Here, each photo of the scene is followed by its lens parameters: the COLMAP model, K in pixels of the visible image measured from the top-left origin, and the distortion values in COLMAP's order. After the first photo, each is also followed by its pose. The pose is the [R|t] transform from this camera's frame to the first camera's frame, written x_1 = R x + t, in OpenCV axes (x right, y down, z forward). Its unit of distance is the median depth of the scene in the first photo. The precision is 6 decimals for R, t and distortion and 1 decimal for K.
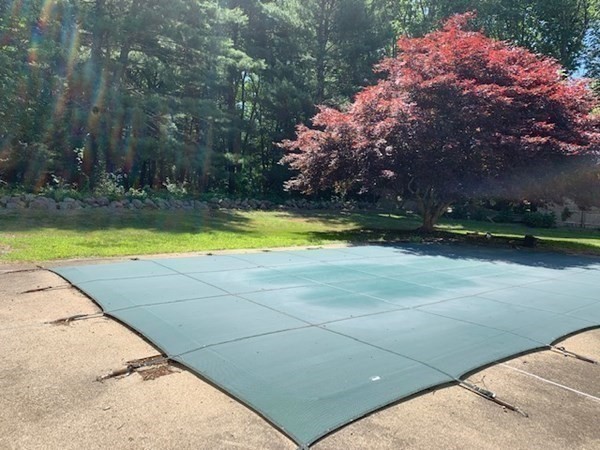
lens RADIAL K [[460.6, 0, 300.0], [0, 460.6, 225.0], [0, 0, 1]] dist [0.003568, -0.003007]
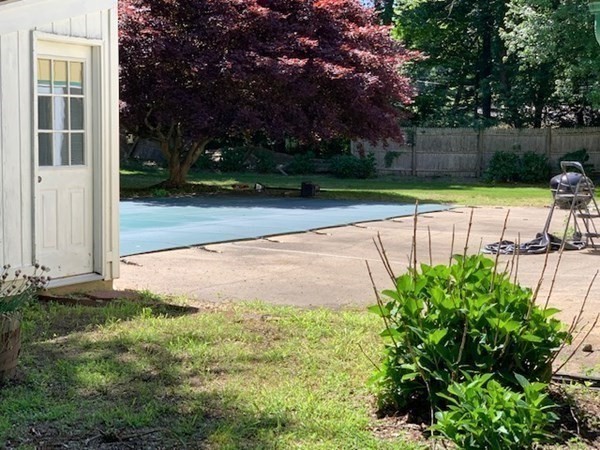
lens RADIAL K [[1086.6, 0, 300.0], [0, 1086.6, 225.0], [0, 0, 1]] dist [0.053265, 0.152548]
pose [[0.928658, -0.059364, 0.366155, -0.198449], [0.051995, 0.998198, 0.029964, 0.046790], [-0.367274, -0.008788, 0.930071, -0.768651]]
